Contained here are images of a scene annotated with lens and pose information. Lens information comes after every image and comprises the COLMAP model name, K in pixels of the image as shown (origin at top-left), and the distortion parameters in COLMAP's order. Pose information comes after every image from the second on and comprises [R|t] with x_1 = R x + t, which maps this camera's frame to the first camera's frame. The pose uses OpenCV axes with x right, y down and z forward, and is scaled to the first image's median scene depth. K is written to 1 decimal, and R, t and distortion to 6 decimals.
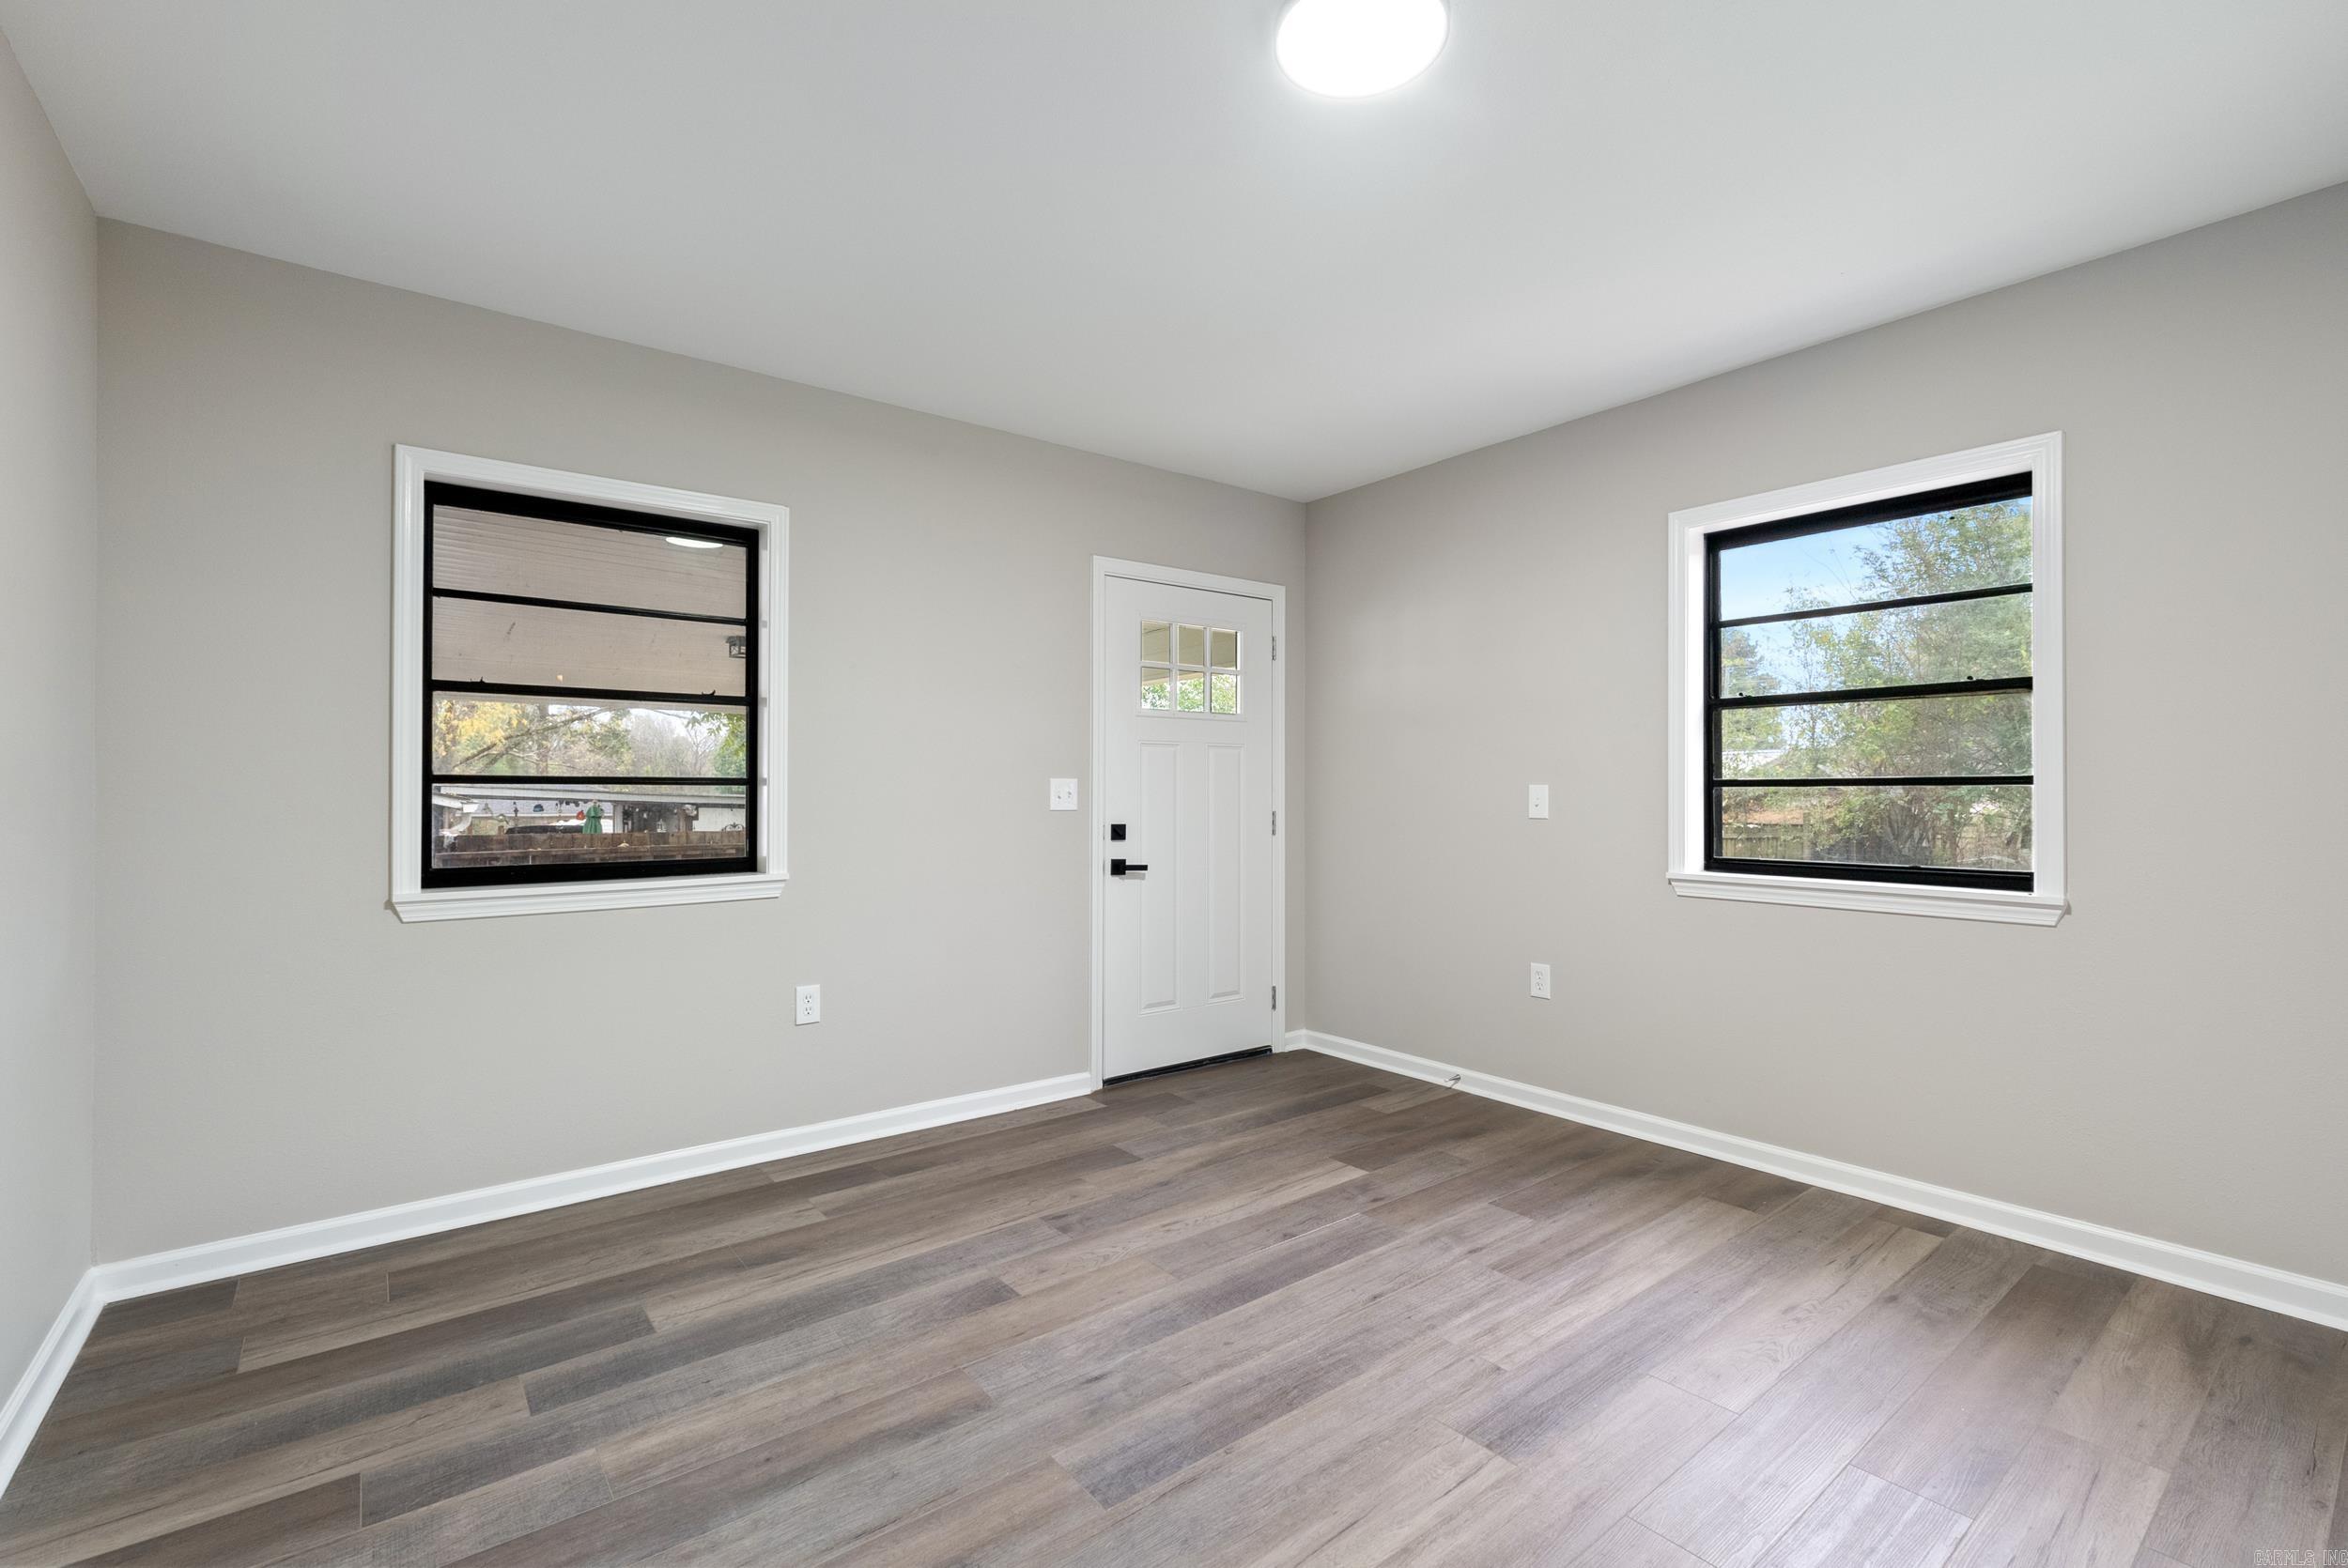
lens RADIAL K [[1043.2, 0, 1170.9], [0, 1043.2, 782.6], [0, 0, 1]] dist [-0.005010, 0.000032]
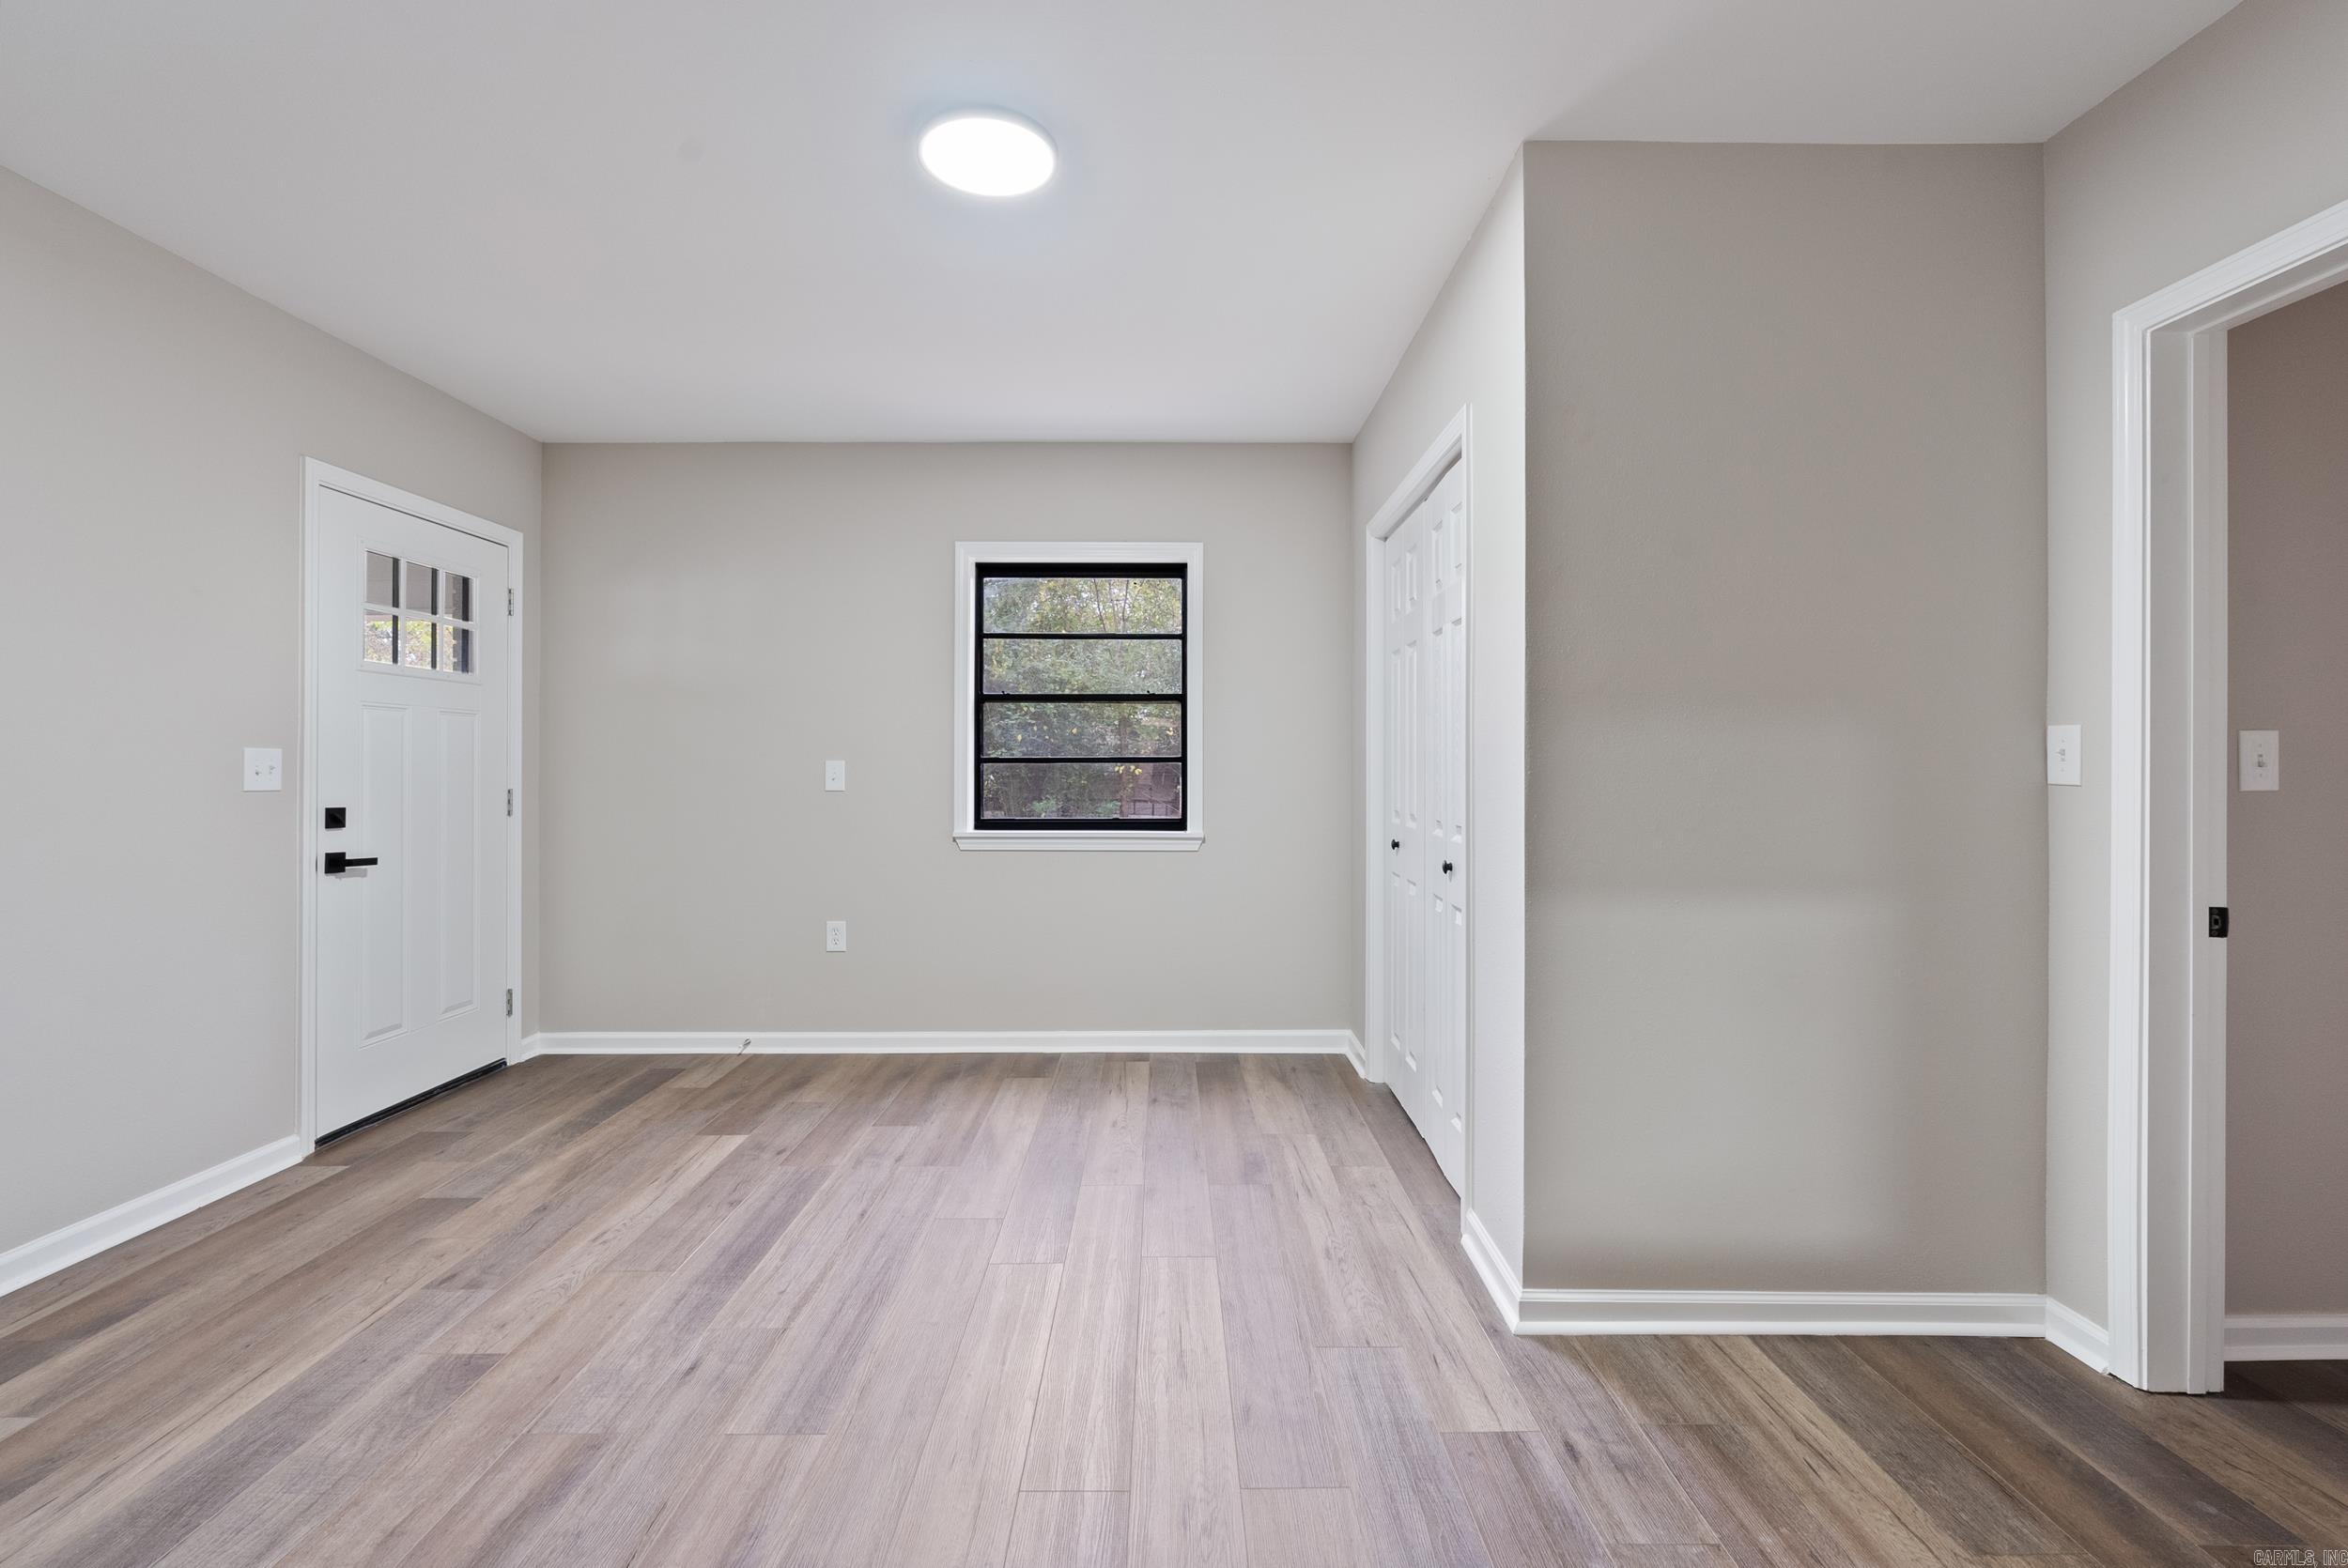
lens RADIAL K [[1043.2, 0, 1187.9], [0, 1043.2, 766.7], [0, 0, 1]] dist [-0.005010, 0.000032]
pose [[0.604809, 0.002191, 0.796368, -0.498854], [-0.008290, 0.999959, 0.003545, 0.002105], [-0.796328, -0.008746, 0.604802, 0.042112]]
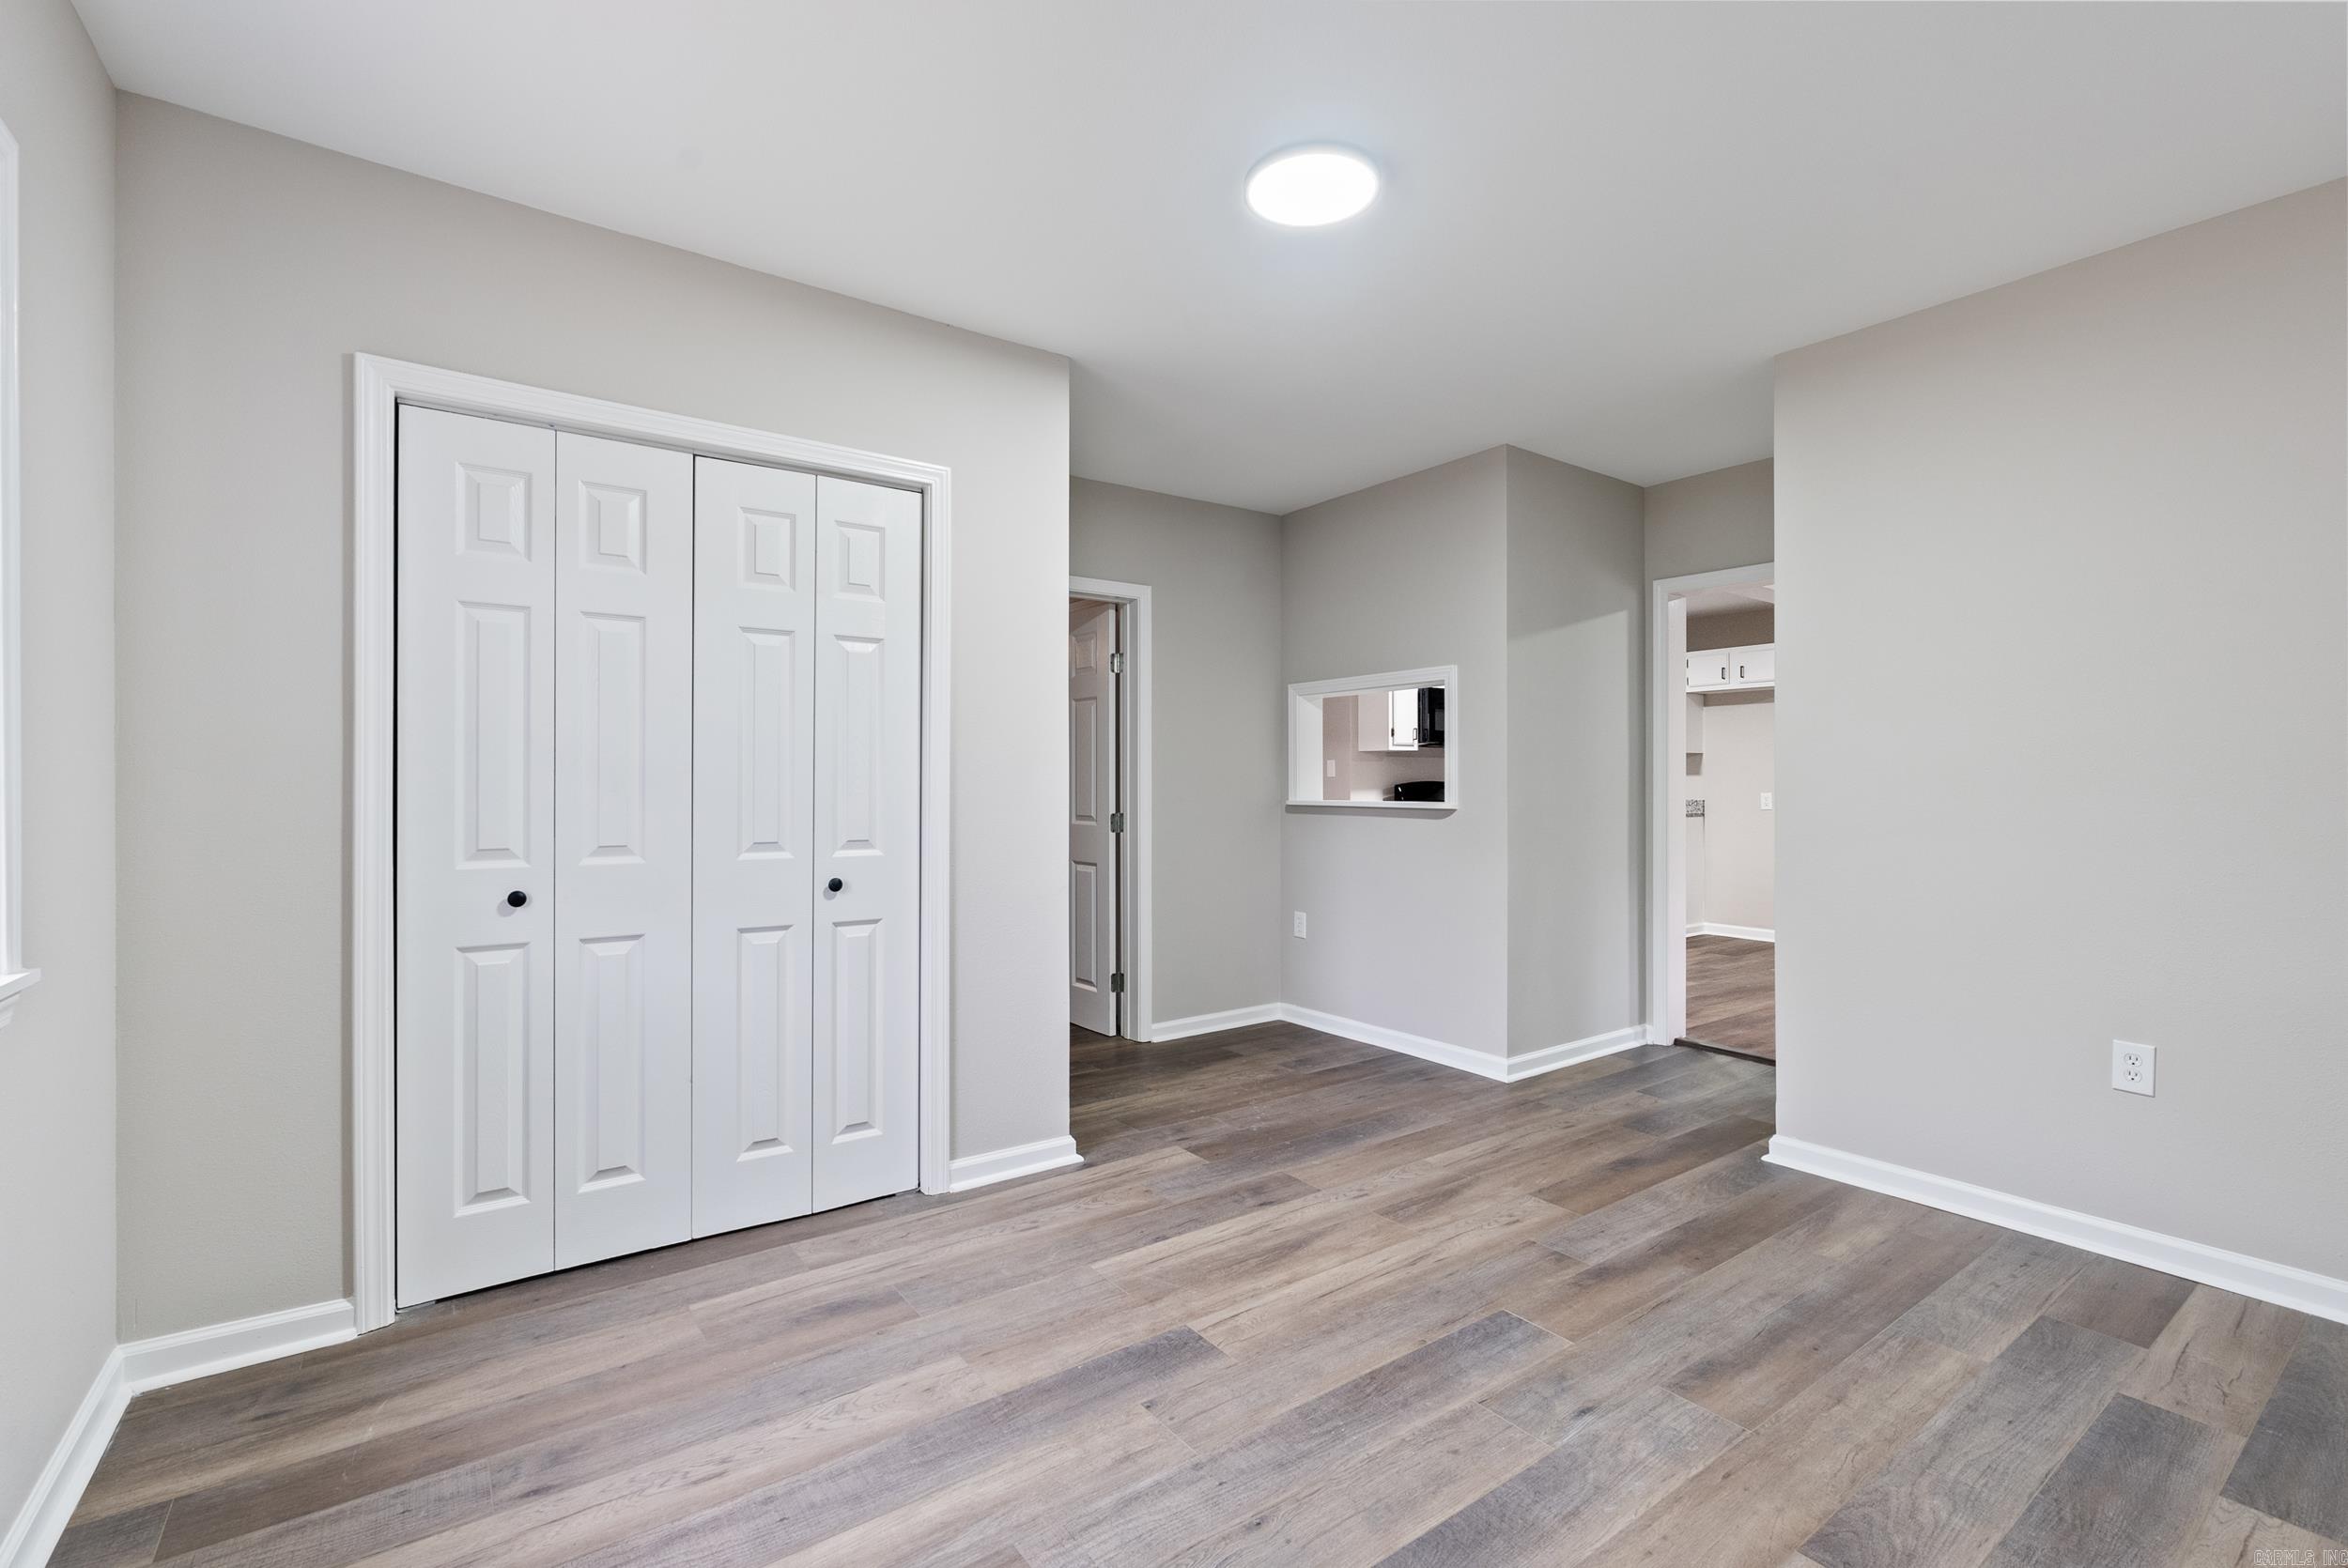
lens RADIAL K [[1043.2, 0, 1165.8], [0, 1043.2, 781.9], [0, 0, 1]] dist [-0.005010, 0.000032]
pose [[-0.999153, 0.000842, 0.041147, 0.232265], [0.000522, 0.999969, -0.007796, 0.013329], [-0.041152, -0.007768, -0.999123, 1.717547]]
